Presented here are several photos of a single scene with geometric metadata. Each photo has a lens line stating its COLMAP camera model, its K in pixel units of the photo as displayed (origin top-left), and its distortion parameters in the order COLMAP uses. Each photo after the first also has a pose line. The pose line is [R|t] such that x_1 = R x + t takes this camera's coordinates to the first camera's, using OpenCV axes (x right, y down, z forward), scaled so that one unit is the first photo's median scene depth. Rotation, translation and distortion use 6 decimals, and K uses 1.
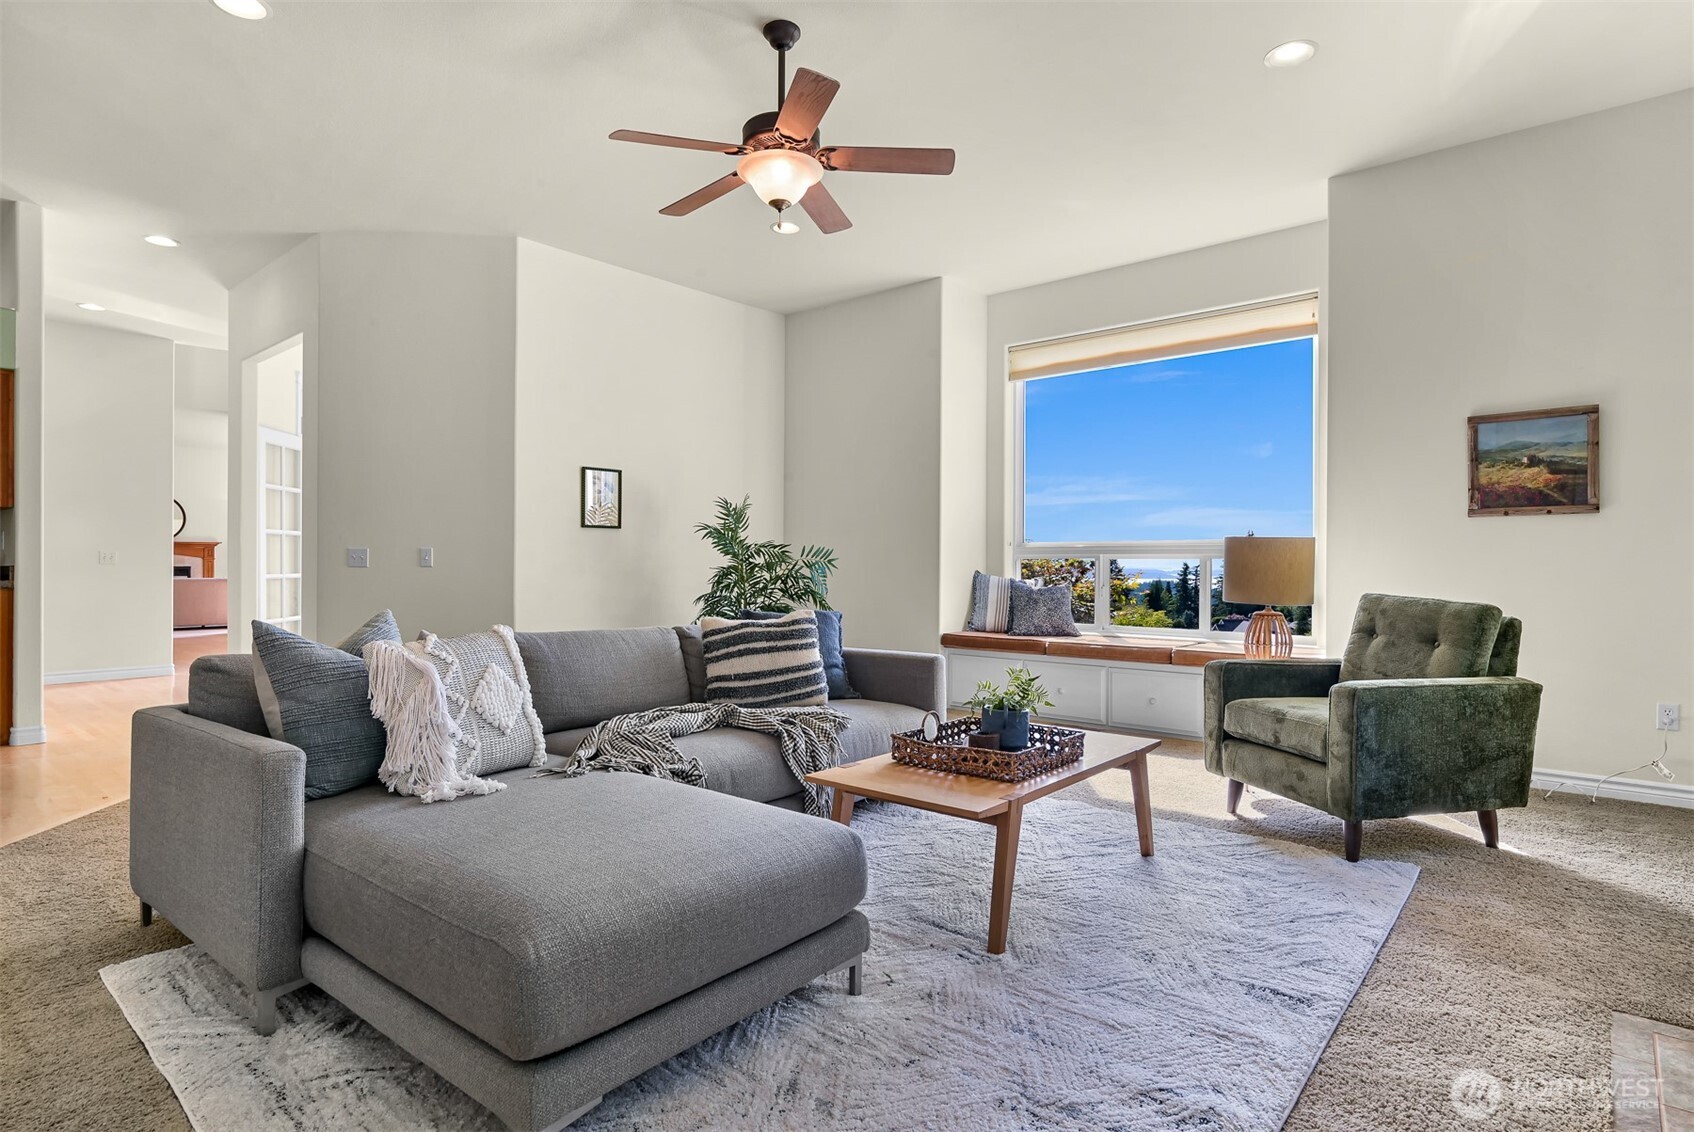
lens RADIAL K [[876.3, 0, 857.1], [0, 876.3, 567.3], [0, 0, 1]] dist [-0.004941, 0.000151]
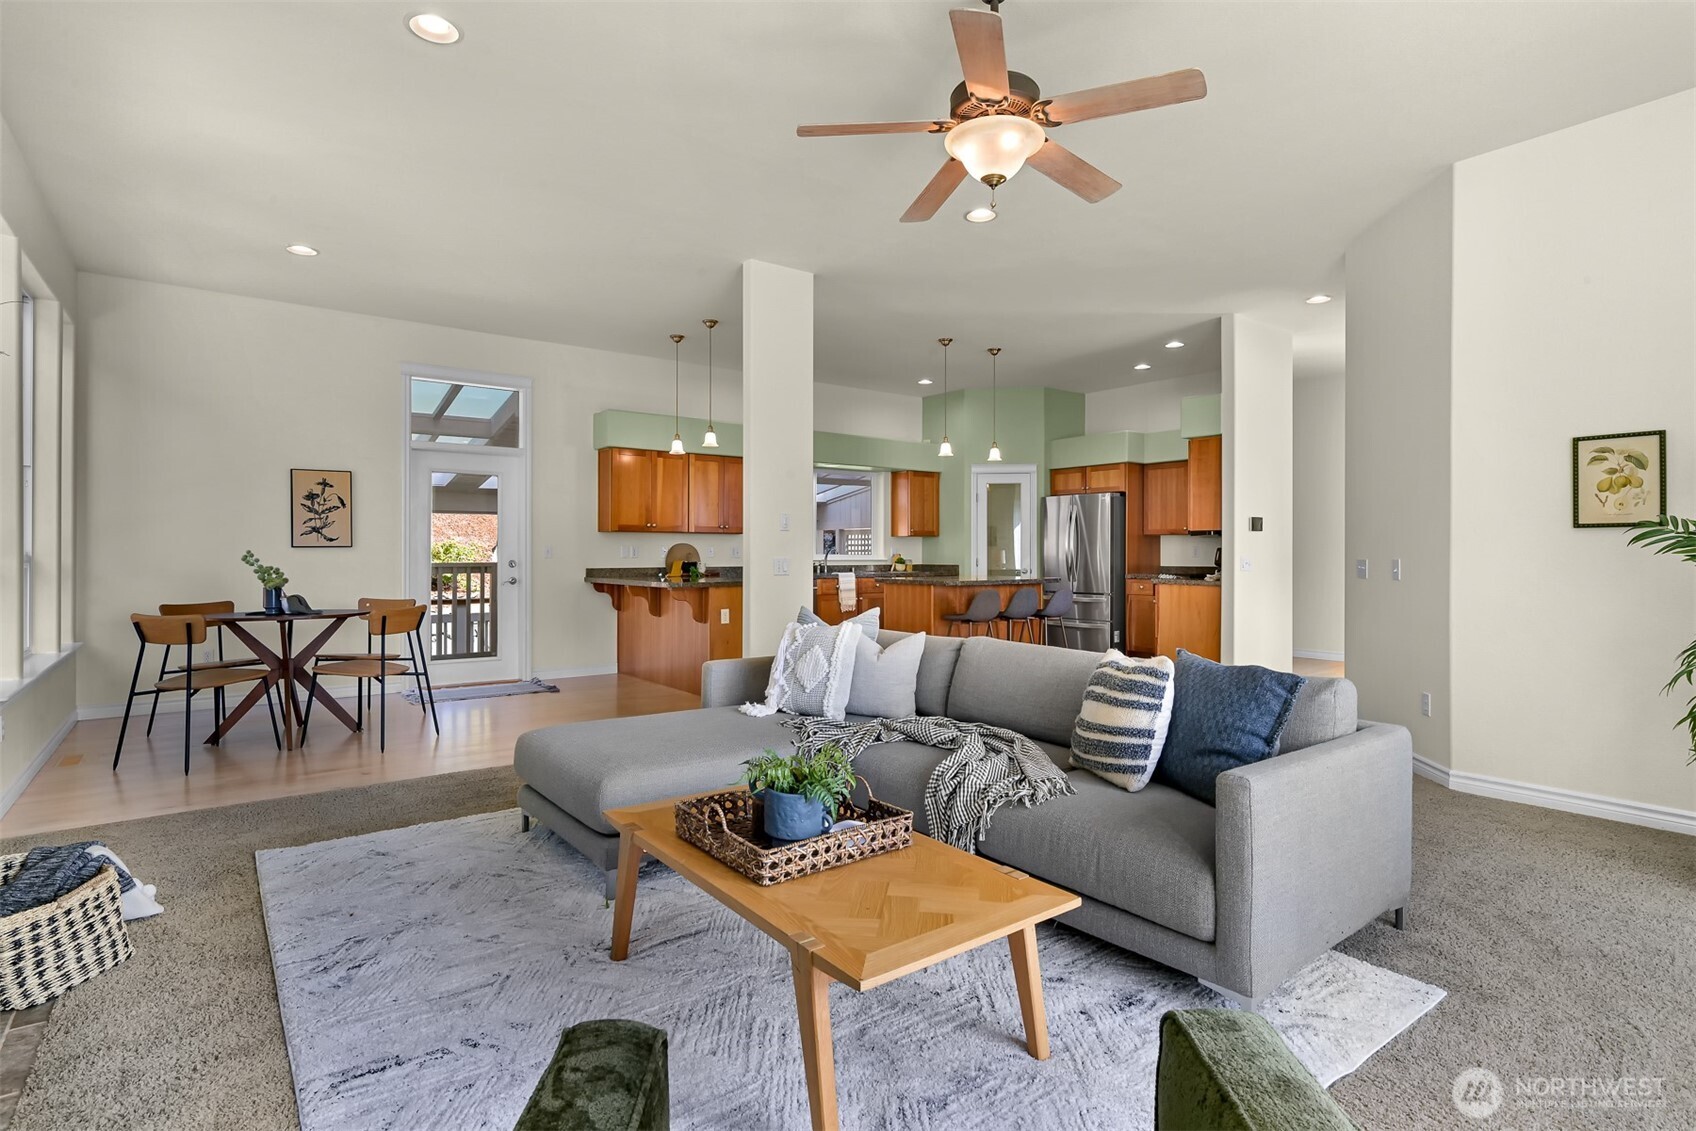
lens RADIAL K [[843.5, 0, 854.2], [0, 843.5, 567.6], [0, 0, 1]] dist [-0.014834, 0.000716]
pose [[-0.216337, 0.013792, -0.976221, 0.686239], [-0.006701, 0.999856, 0.015611, -0.033621], [0.976296, 0.009919, -0.216214, 0.948519]]
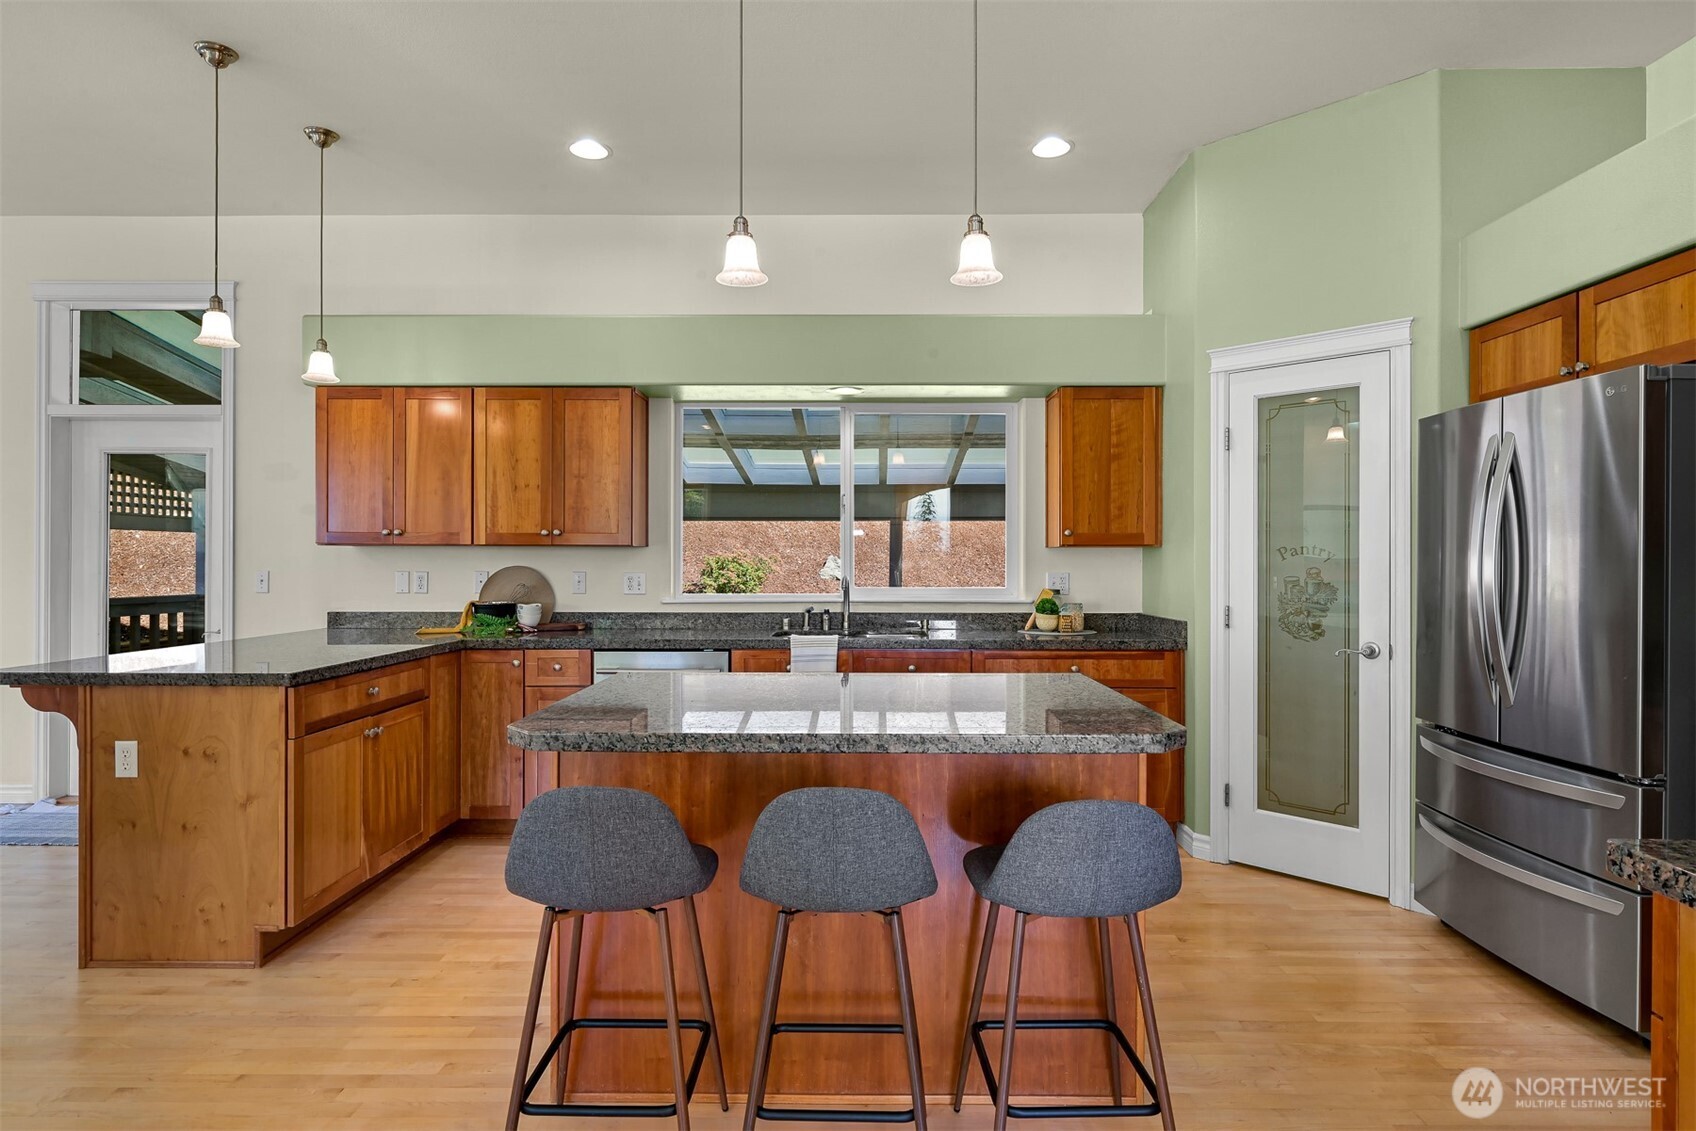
lens RADIAL K [[905.3, 0, 842.7], [0, 905.3, 564.2], [0, 0, 1]] dist [-0.006913, 0.000884]
pose [[-0.770061, -0.004531, -0.637955, -1.004178], [-0.008468, 0.999959, 0.003119, -0.071683], [0.637915, 0.007804, -0.770068, 1.266858]]
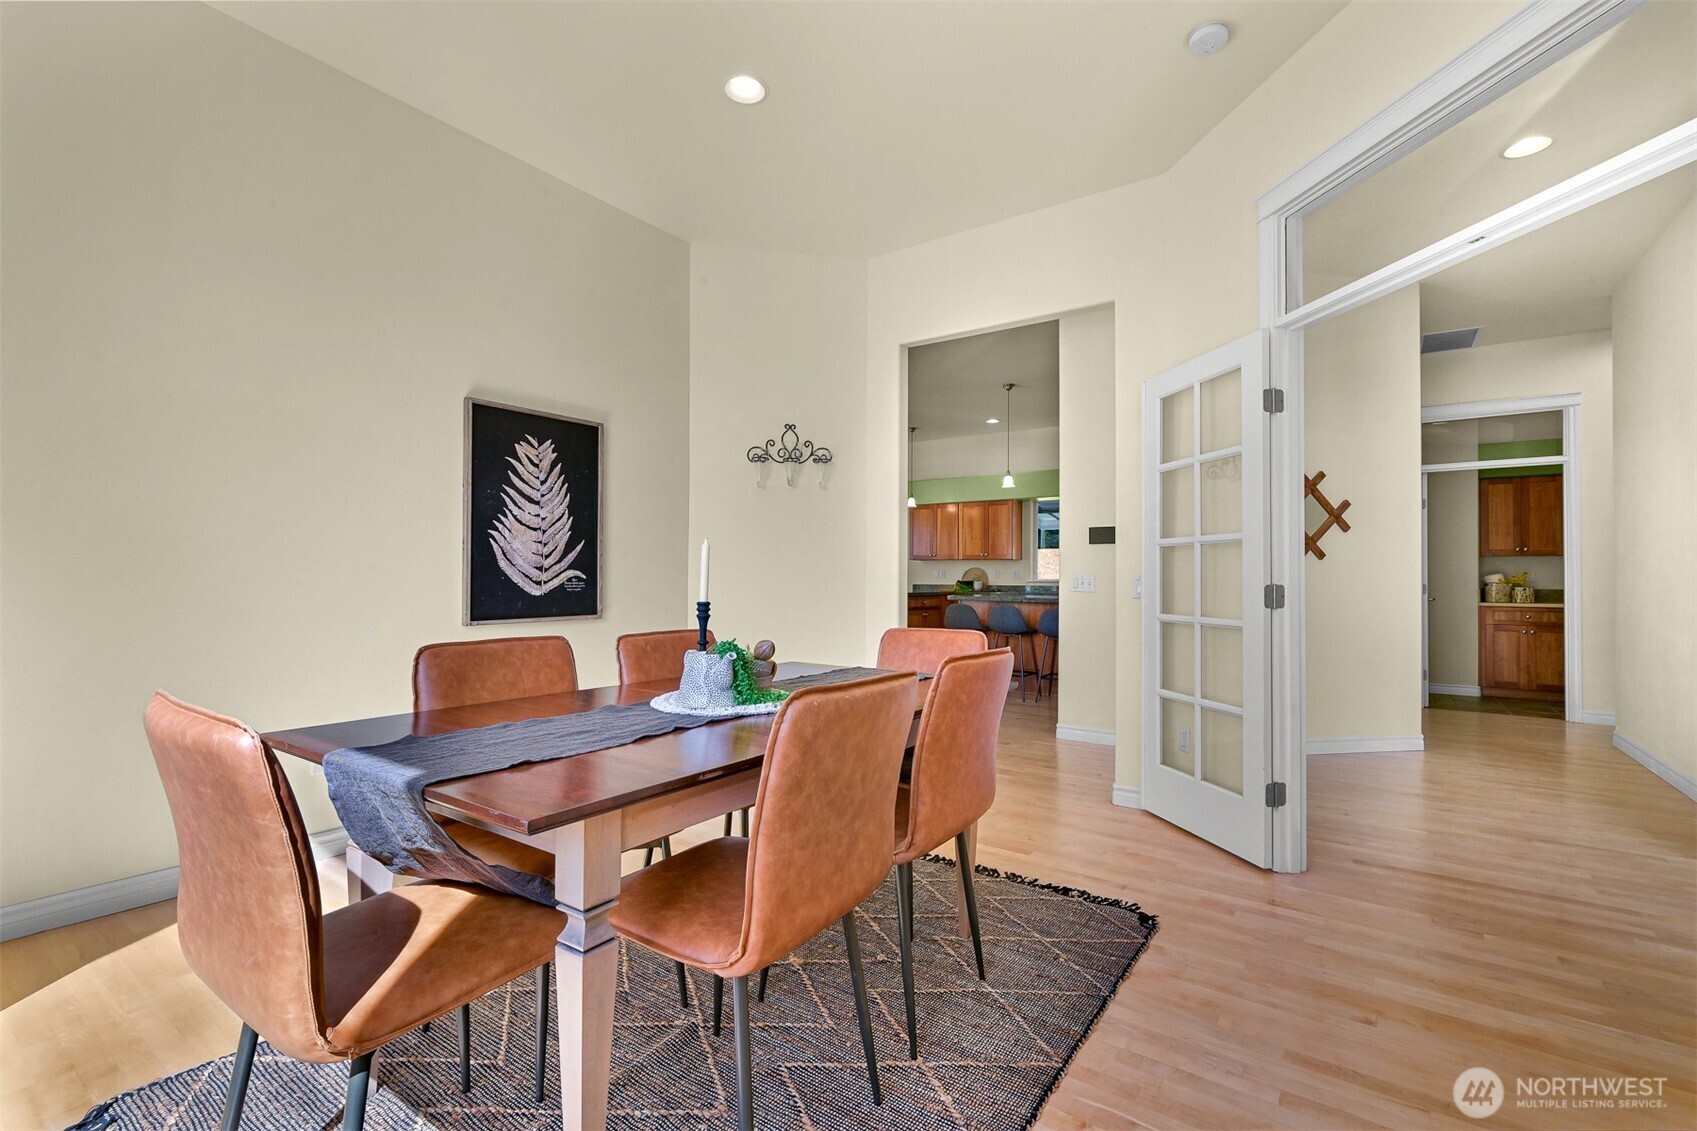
lens RADIAL K [[743.2, 0, 846.6], [0, 743.2, 569.4], [0, 0, 1]] dist [-0.002472, -0.000558]
pose [[-0.996646, -0.012276, -0.080904, -0.760886], [-0.012016, 0.999921, -0.003693, -0.038421], [0.080943, -0.002709, -0.996715, 2.721374]]
